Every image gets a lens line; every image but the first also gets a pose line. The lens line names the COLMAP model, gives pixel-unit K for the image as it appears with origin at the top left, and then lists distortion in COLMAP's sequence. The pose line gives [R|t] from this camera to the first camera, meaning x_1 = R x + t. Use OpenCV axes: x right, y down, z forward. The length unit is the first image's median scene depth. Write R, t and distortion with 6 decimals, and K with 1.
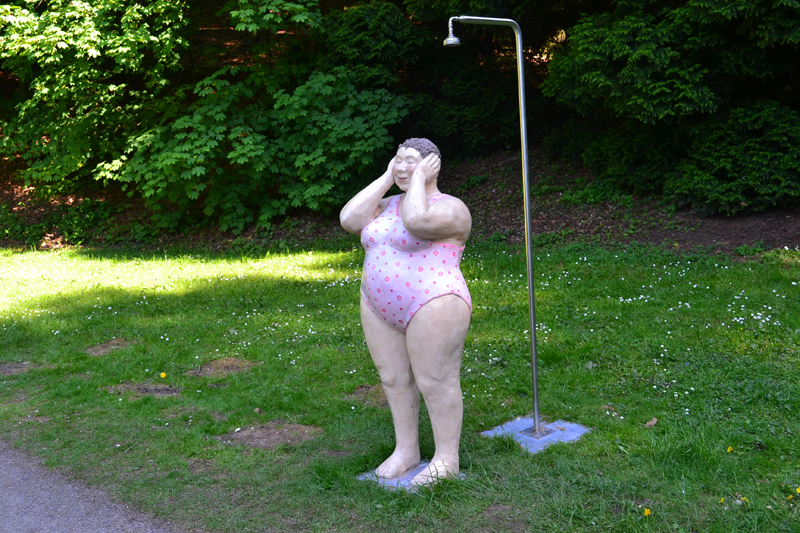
lens RADIAL K [[852.8, 0, 398.5], [0, 852.8, 269.6], [0, 0, 1]] dist [-0.014505, 0.000000]
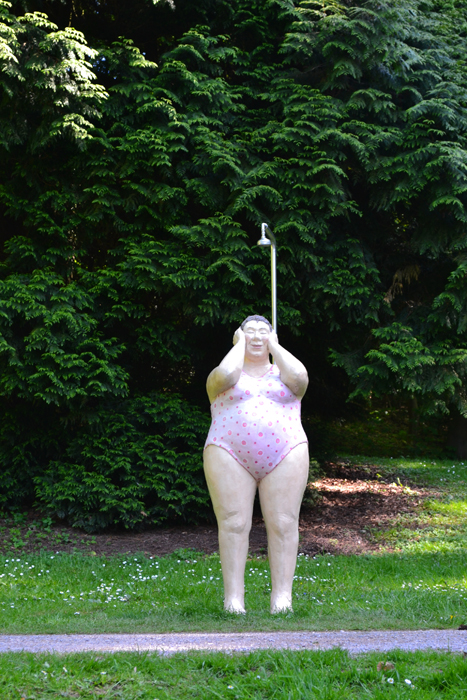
lens RADIAL K [[1690.2, 0, 233.7], [0, 1690.2, 349.3], [0, 0, 1]] dist [-0.010490, 0.000000]
pose [[0.747341, 0.128150, 0.651966, -0.639913], [0.061125, 0.963804, -0.259512, 0.207680], [-0.661624, 0.233795, 0.712456, -0.262179]]
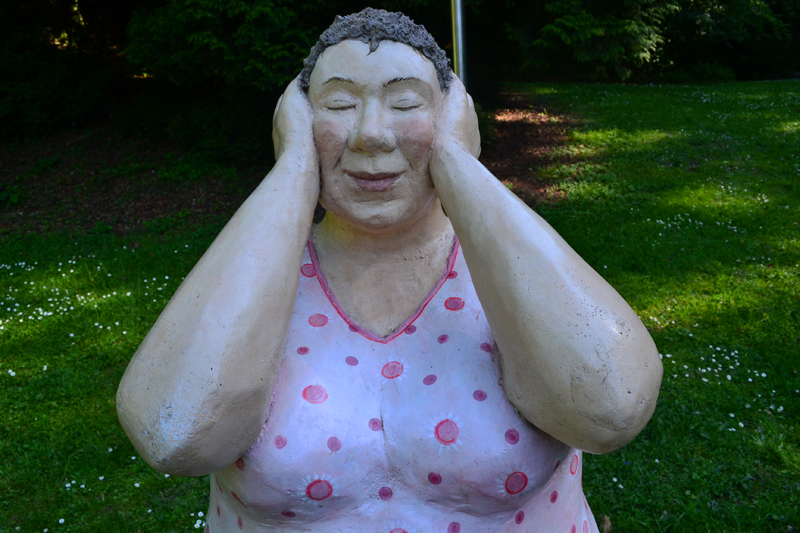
lens RADIAL K [[652.8, 0, 396.1], [0, 652.8, 266.8], [0, 0, 1]] dist [-0.074654, -0.004517]
pose [[0.793234, -0.148201, 0.590606, -0.041640], [0.106184, 0.988735, 0.105490, -0.042241], [-0.599587, -0.020965, 0.800035, 0.358069]]
